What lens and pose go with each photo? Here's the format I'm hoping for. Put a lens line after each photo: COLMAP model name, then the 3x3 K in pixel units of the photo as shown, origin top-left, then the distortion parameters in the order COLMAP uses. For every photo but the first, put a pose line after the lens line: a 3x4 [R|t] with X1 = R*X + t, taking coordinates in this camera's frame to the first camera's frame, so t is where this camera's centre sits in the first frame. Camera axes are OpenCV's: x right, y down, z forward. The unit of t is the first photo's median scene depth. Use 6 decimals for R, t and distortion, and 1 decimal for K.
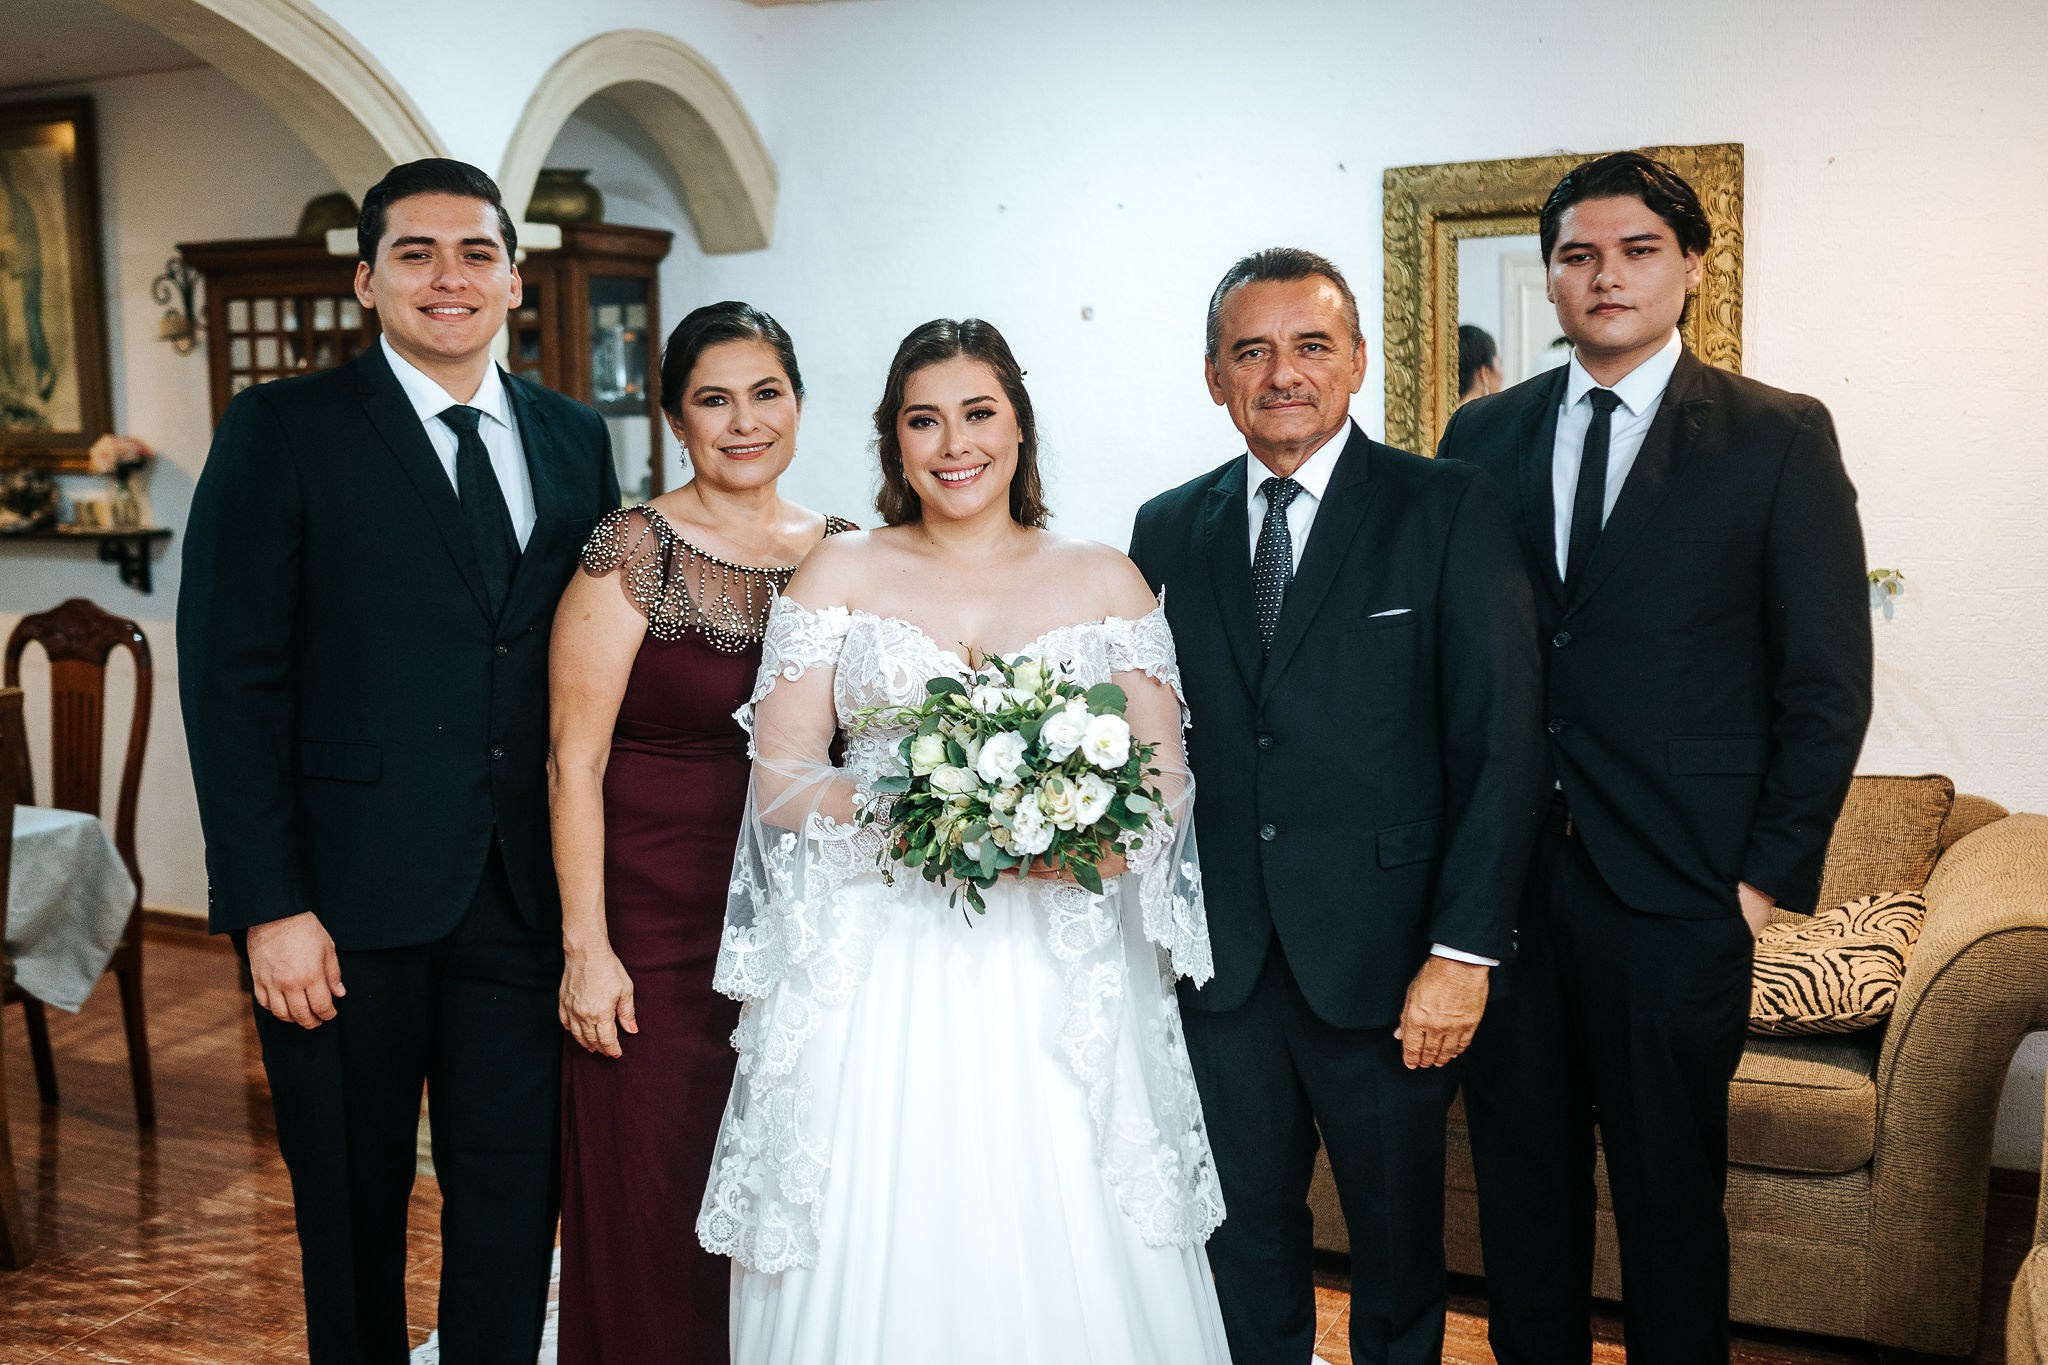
lens RADIAL K [[1939.5, 0, 1007.2], [0, 1939.5, 673.0], [0, 0, 1]] dist [-0.035806, 0.000000]
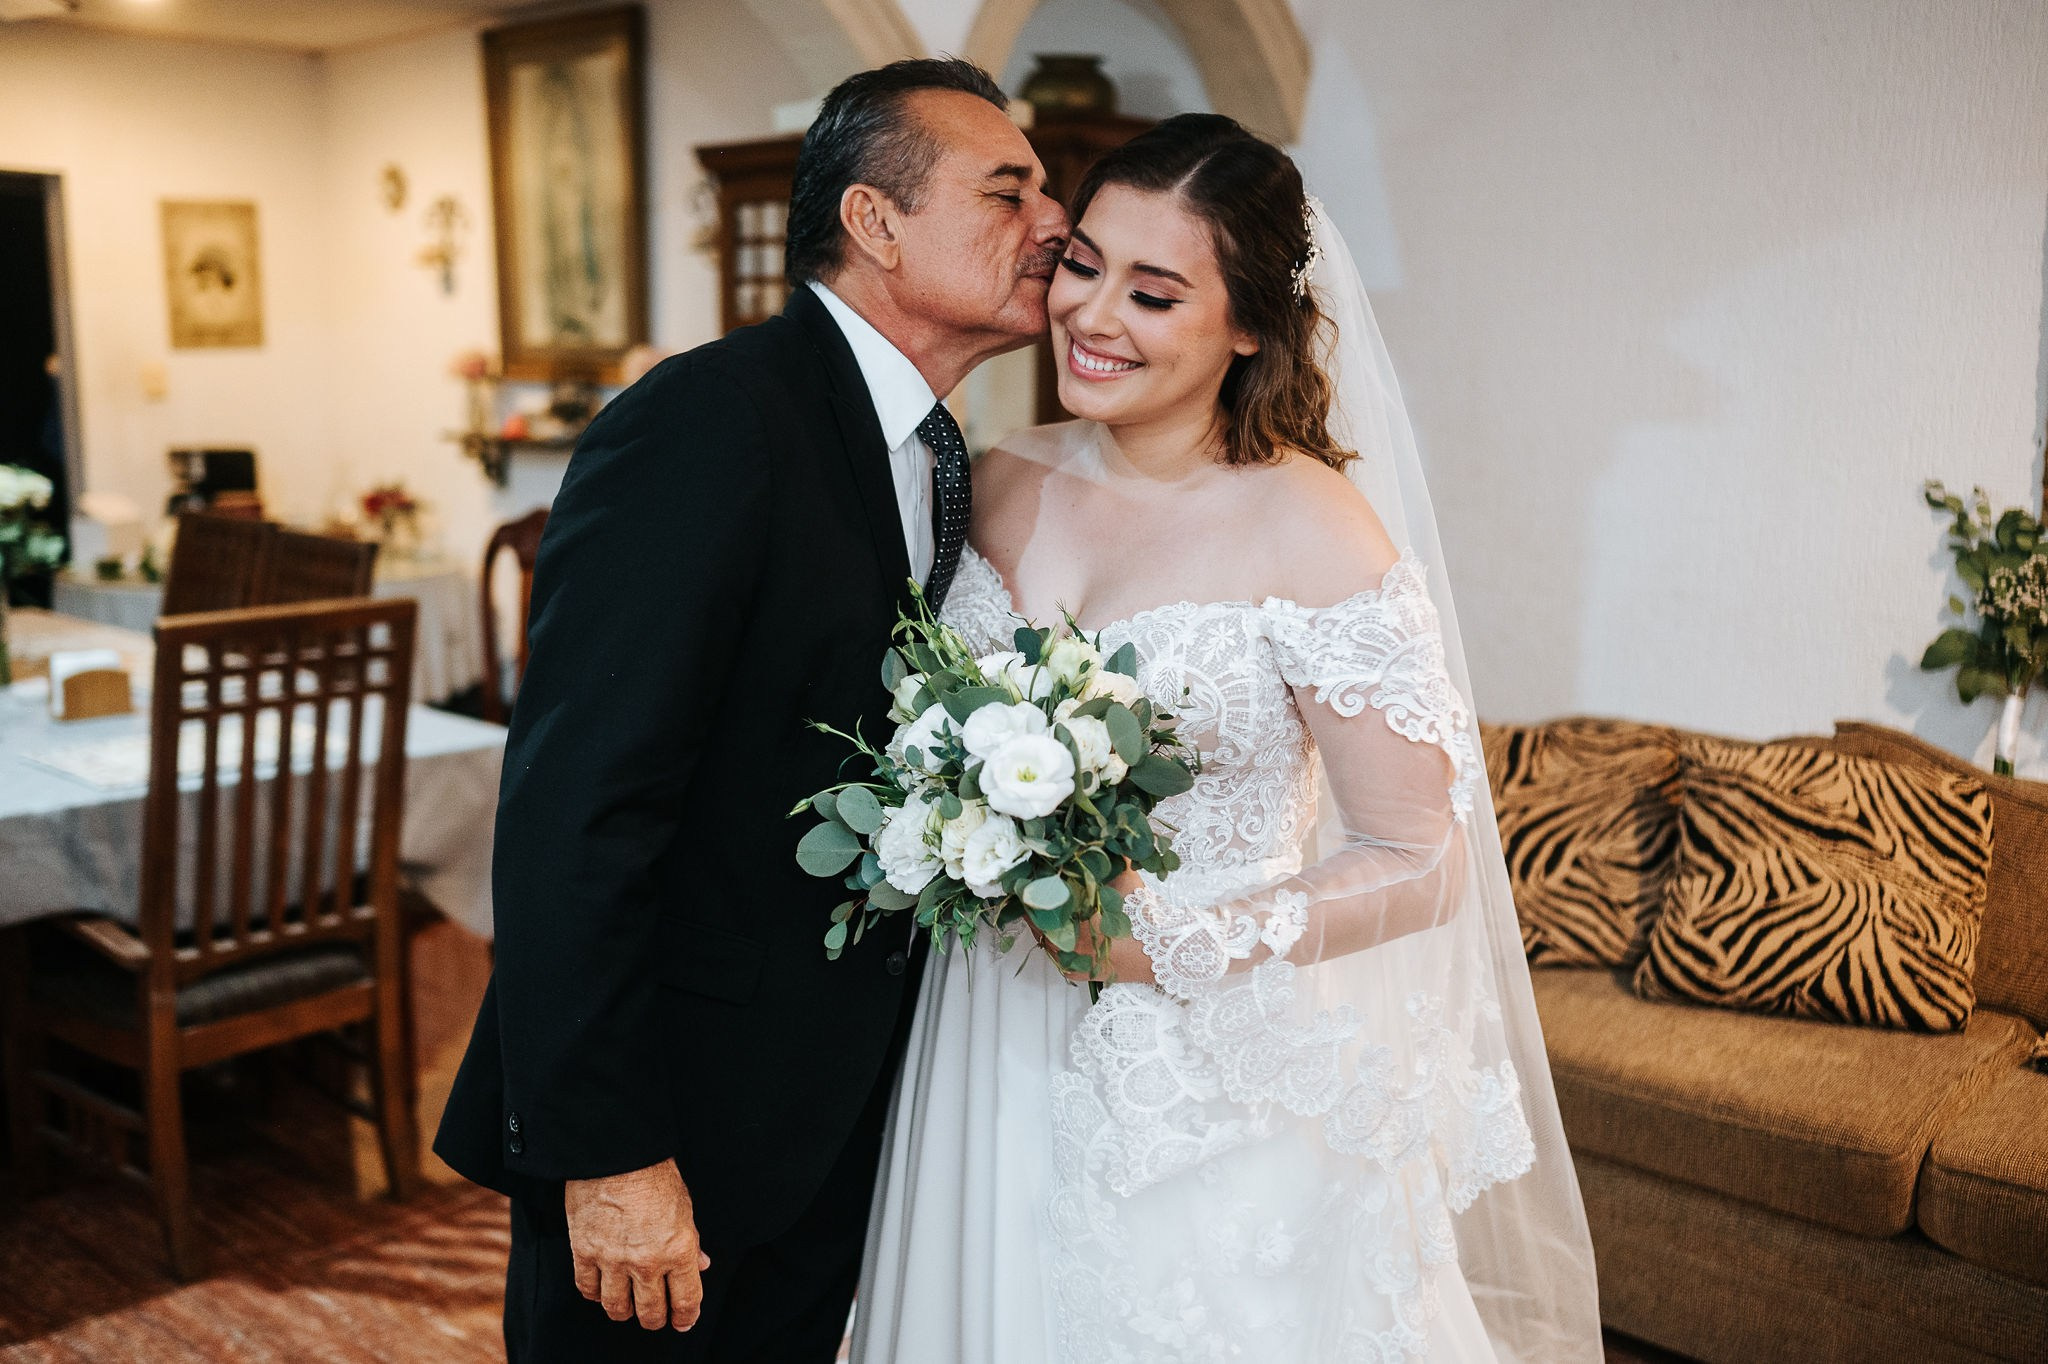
lens RADIAL K [[1939.5, 0, 1008.7], [0, 1939.5, 685.6], [0, 0, 1]] dist [-0.035806, 0.000000]
pose [[0.948801, 0.072306, -0.307487, 0.051993], [-0.061488, 0.997105, 0.044739, -0.008359], [0.309831, -0.023542, 0.950500, 0.163298]]
